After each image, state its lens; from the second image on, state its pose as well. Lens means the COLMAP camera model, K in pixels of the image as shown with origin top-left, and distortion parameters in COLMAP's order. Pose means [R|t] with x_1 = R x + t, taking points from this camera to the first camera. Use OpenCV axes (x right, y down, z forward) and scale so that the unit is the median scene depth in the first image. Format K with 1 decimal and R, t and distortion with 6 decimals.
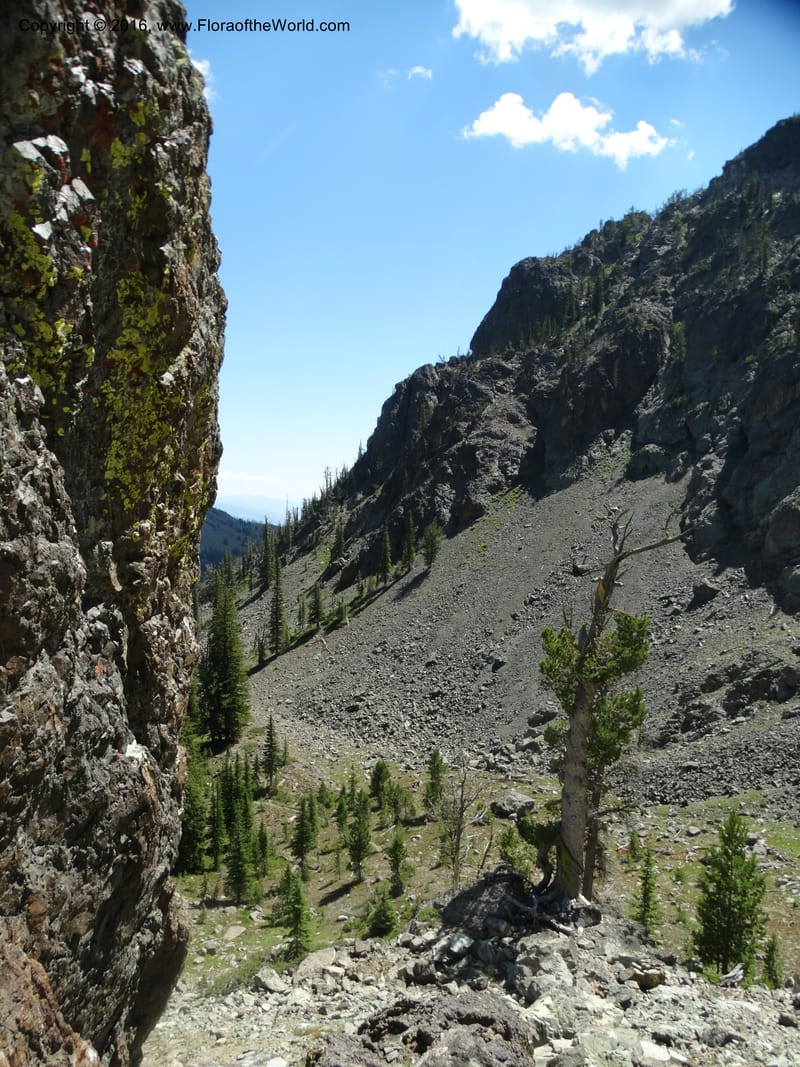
lens RADIAL K [[858.0, 0, 403.9], [0, 858.0, 518.3], [0, 0, 1]] dist [0.096849, 0.001826]
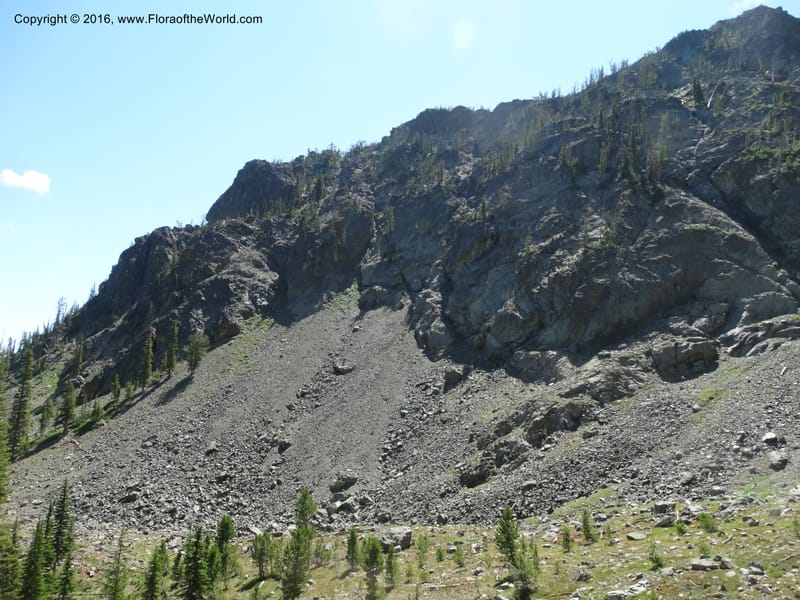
lens RADIAL K [[595.6, 0, 413.6], [0, 595.6, 290.9], [0, 0, 1]] dist [0.004458, 0.009528]
pose [[0.855790, 0.110306, 0.505427, -0.116822], [0.003513, 0.975742, -0.218897, 0.117475], [-0.517312, 0.189106, 0.834642, 0.224208]]
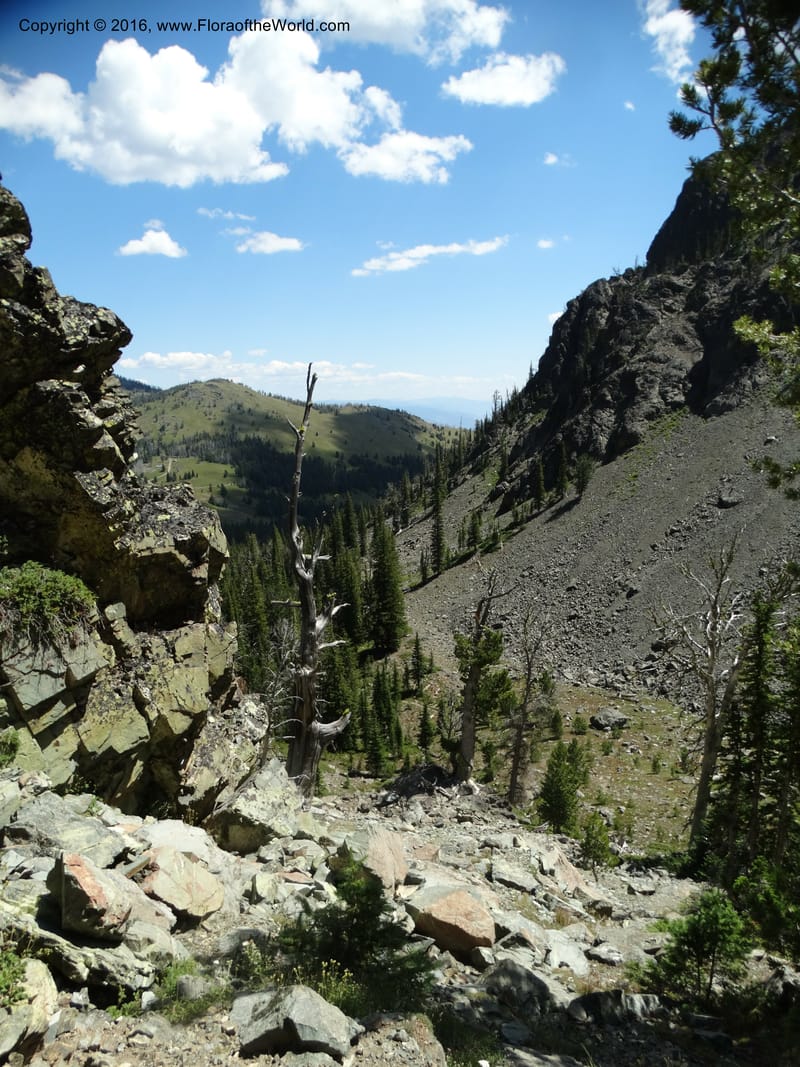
lens RADIAL K [[899.0, 0, 397.0], [0, 899.0, 520.0], [0, 0, 1]] dist [0.128423, 0.000766]
pose [[0.969211, 0.010387, -0.246013, 0.083307], [0.020952, 0.992007, 0.124430, -0.055381], [0.245339, -0.125753, 0.961247, -0.126080]]
